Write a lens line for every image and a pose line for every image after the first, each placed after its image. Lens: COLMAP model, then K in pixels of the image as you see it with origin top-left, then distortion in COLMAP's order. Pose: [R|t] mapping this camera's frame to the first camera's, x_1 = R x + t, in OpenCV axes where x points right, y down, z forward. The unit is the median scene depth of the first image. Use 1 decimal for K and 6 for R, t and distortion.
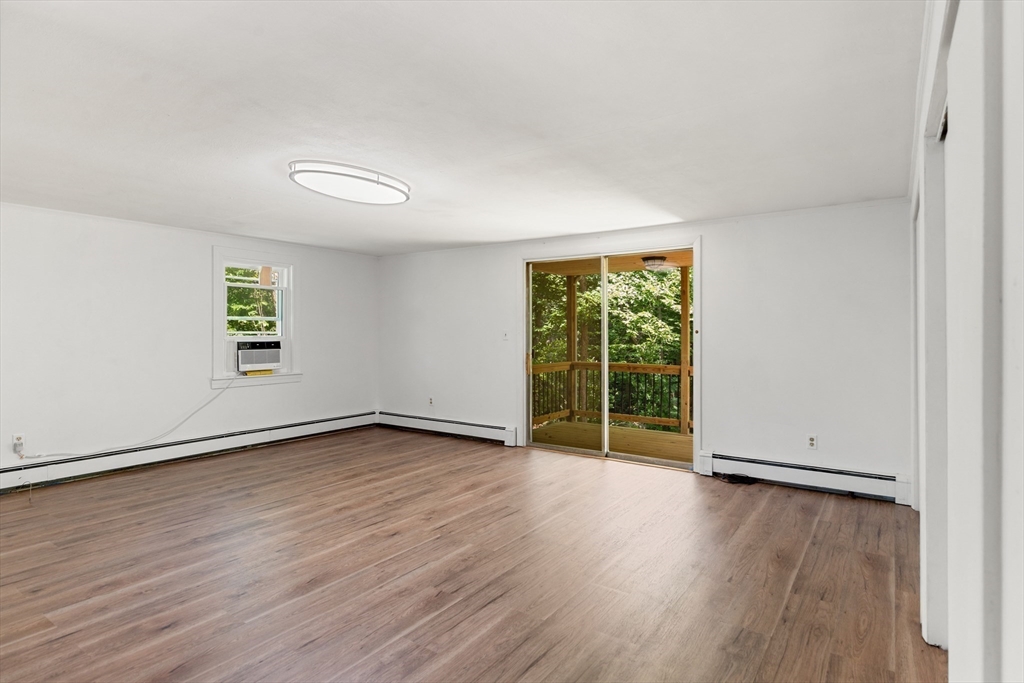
lens RADIAL K [[532.9, 0, 509.2], [0, 532.9, 334.6], [0, 0, 1]] dist [0.000765, 0.000346]
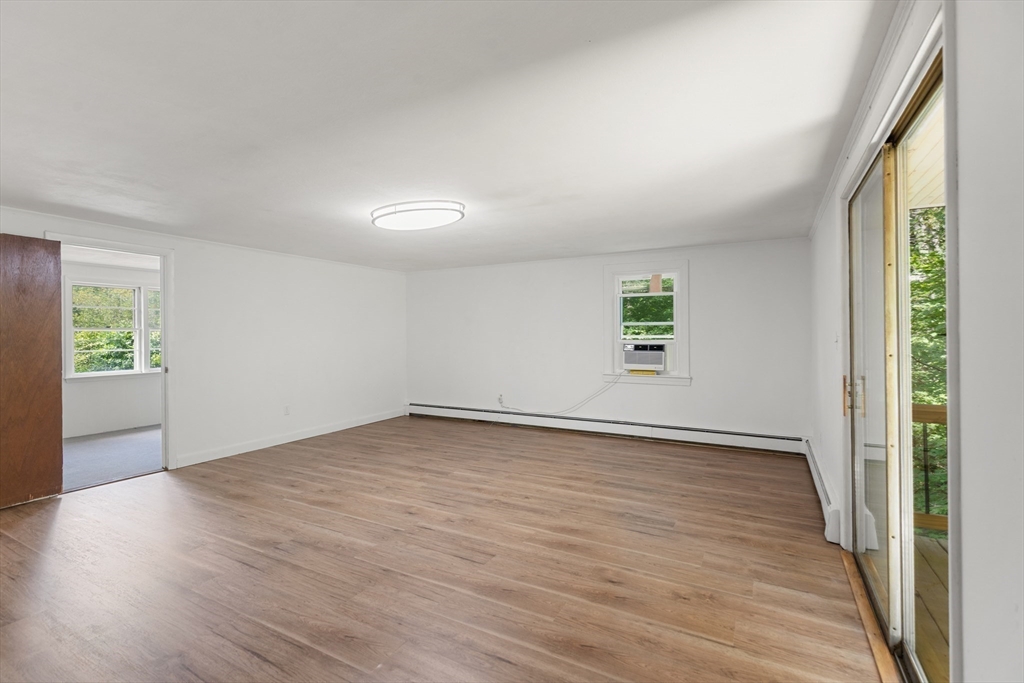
lens RADIAL K [[462.0, 0, 511.2], [0, 462.0, 340.2], [0, 0, 1]] dist [0.009682, -0.002482]
pose [[0.125848, 0.011637, -0.991981, 0.731379], [-0.002717, 0.999931, 0.011386, -0.008883], [0.992046, 0.001262, 0.125871, 1.000990]]
